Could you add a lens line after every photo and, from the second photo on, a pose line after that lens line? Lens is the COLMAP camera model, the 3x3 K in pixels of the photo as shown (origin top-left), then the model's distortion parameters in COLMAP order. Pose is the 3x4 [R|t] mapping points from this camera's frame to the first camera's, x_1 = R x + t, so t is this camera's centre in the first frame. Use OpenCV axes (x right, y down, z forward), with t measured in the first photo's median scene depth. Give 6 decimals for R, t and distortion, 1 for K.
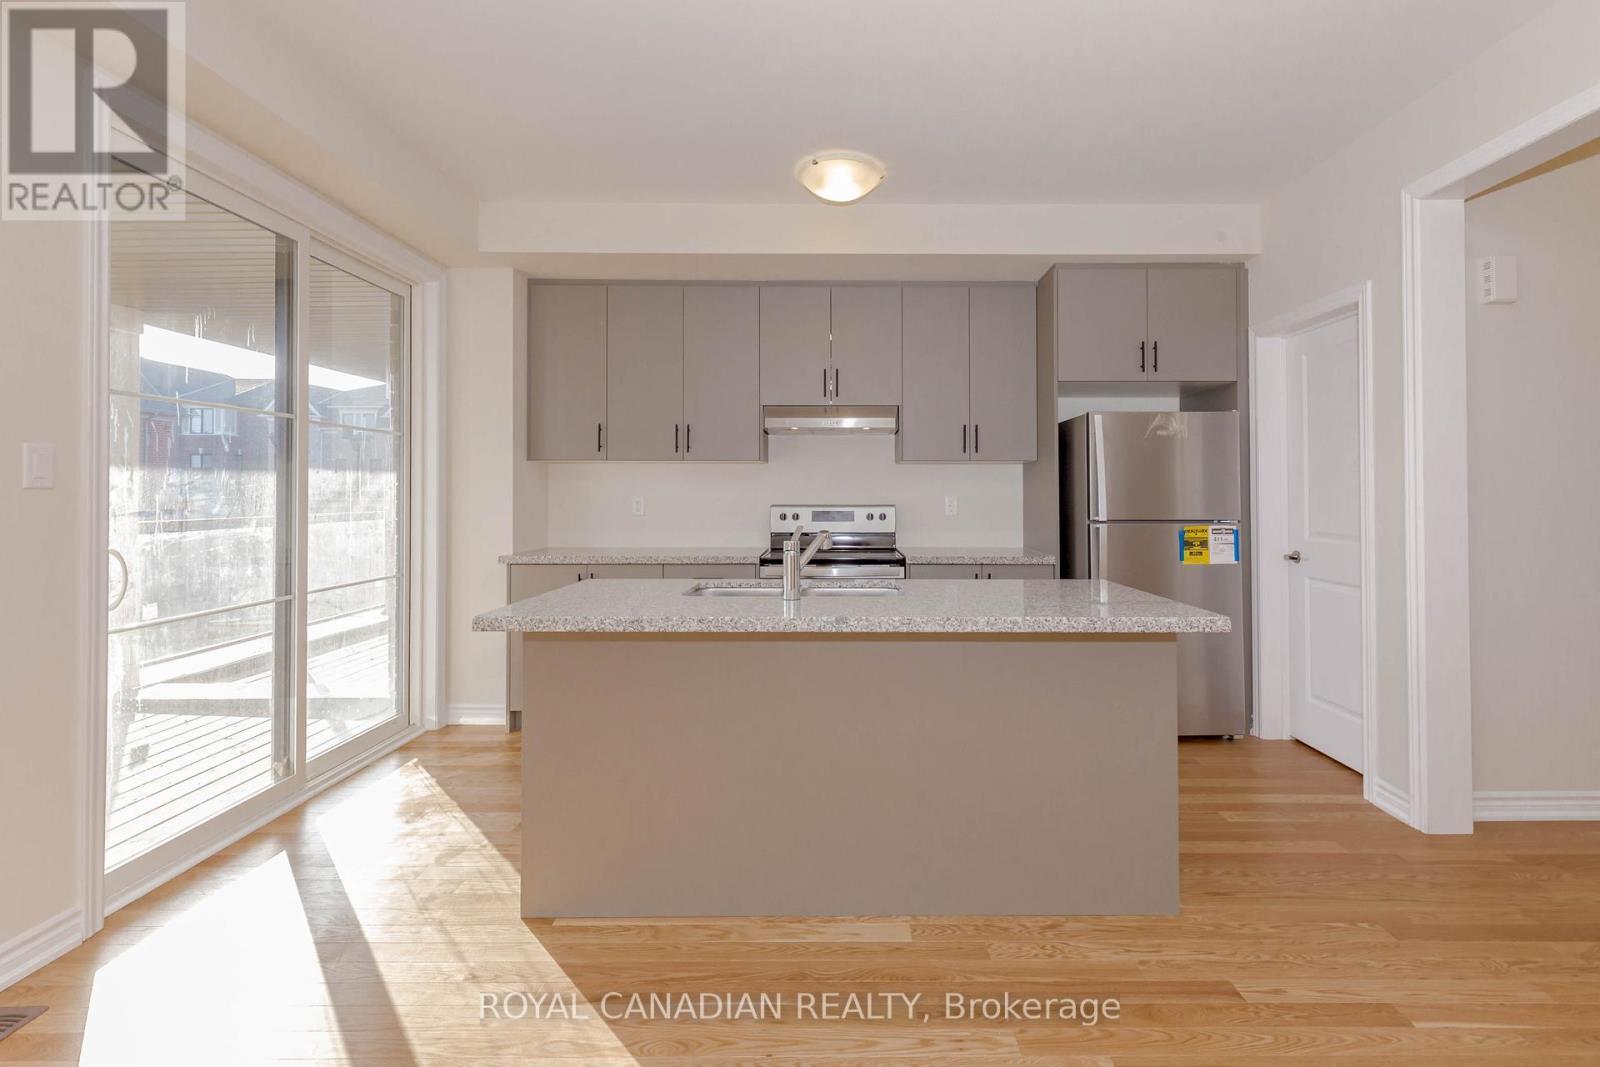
lens RADIAL K [[731.0, 0, 825.3], [0, 731.0, 494.8], [0, 0, 1]] dist [0.000467, -0.000766]
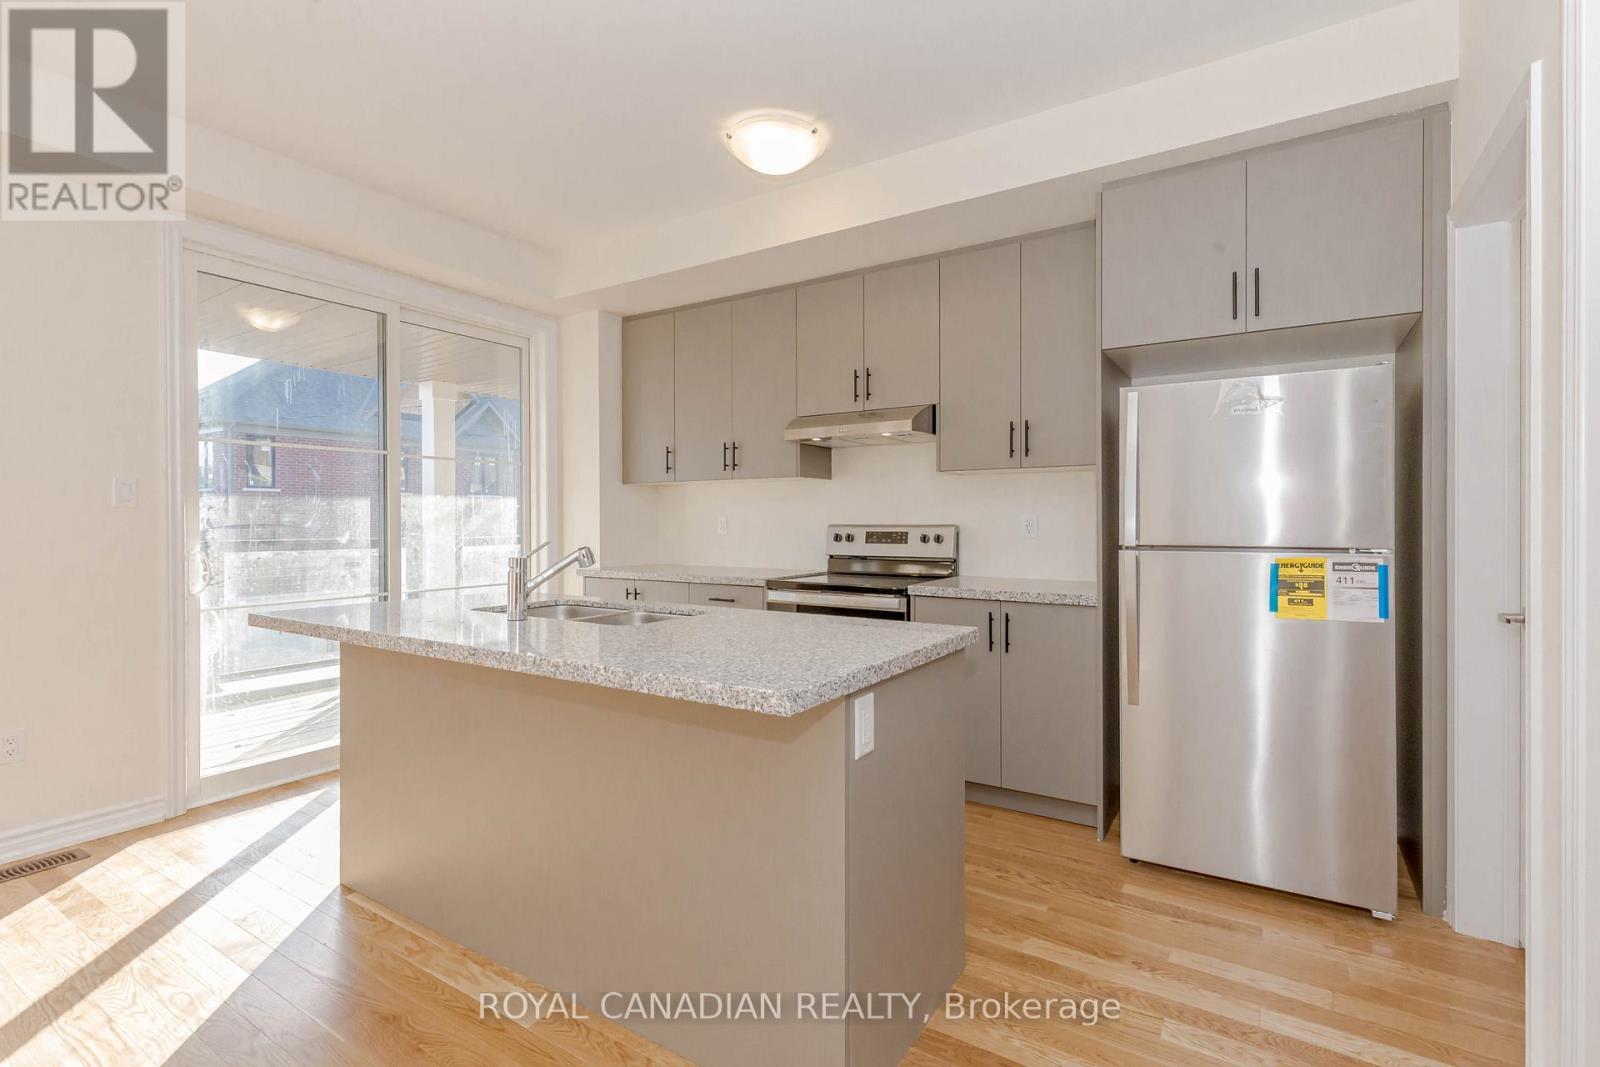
lens RADIAL K [[731.0, 0, 794.4], [0, 731.0, 523.6], [0, 0, 1]] dist [0.000467, -0.000766]
pose [[0.844461, -0.000321, -0.535617, 0.476585], [0.002759, 0.999989, 0.003750, 0.011138], [0.535610, -0.004645, 0.844453, 0.255842]]
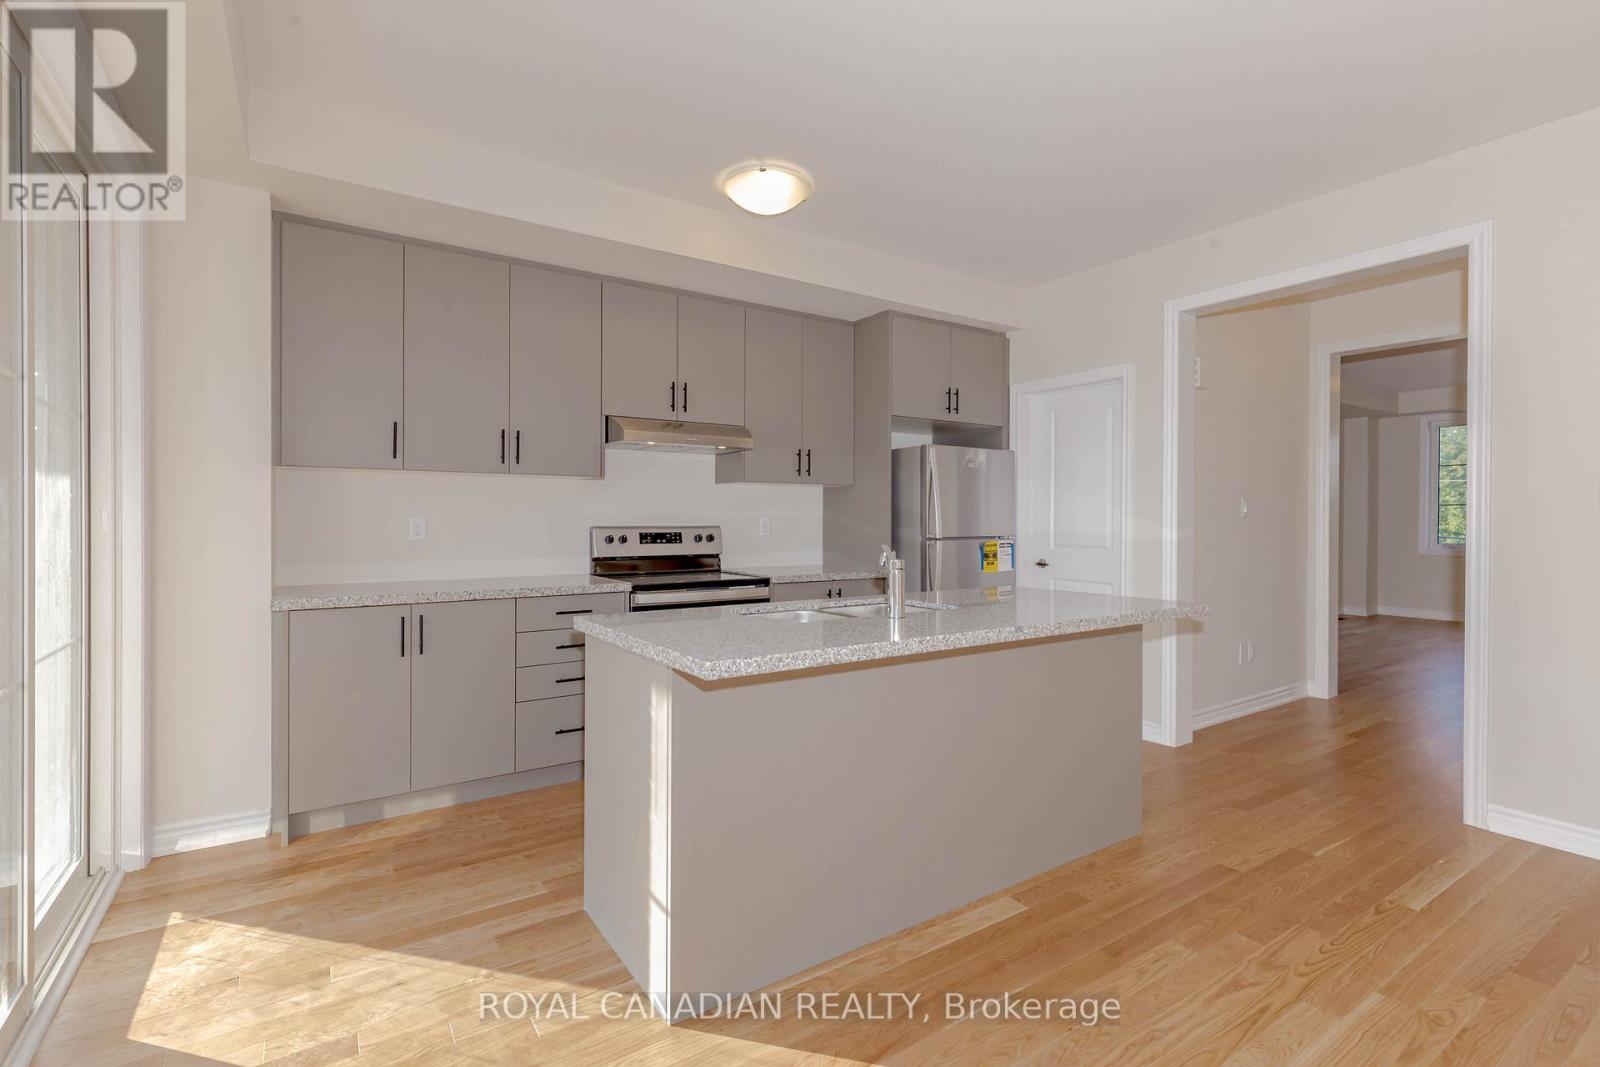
lens RADIAL K [[731.0, 0, 790.6], [0, 731.0, 529.1], [0, 0, 1]] dist [0.000467, -0.000766]
pose [[0.836163, -0.006515, 0.548443, -0.456429], [-0.002391, 0.999877, 0.015523, 0.003327], [-0.548476, -0.014291, 0.836044, 0.148654]]
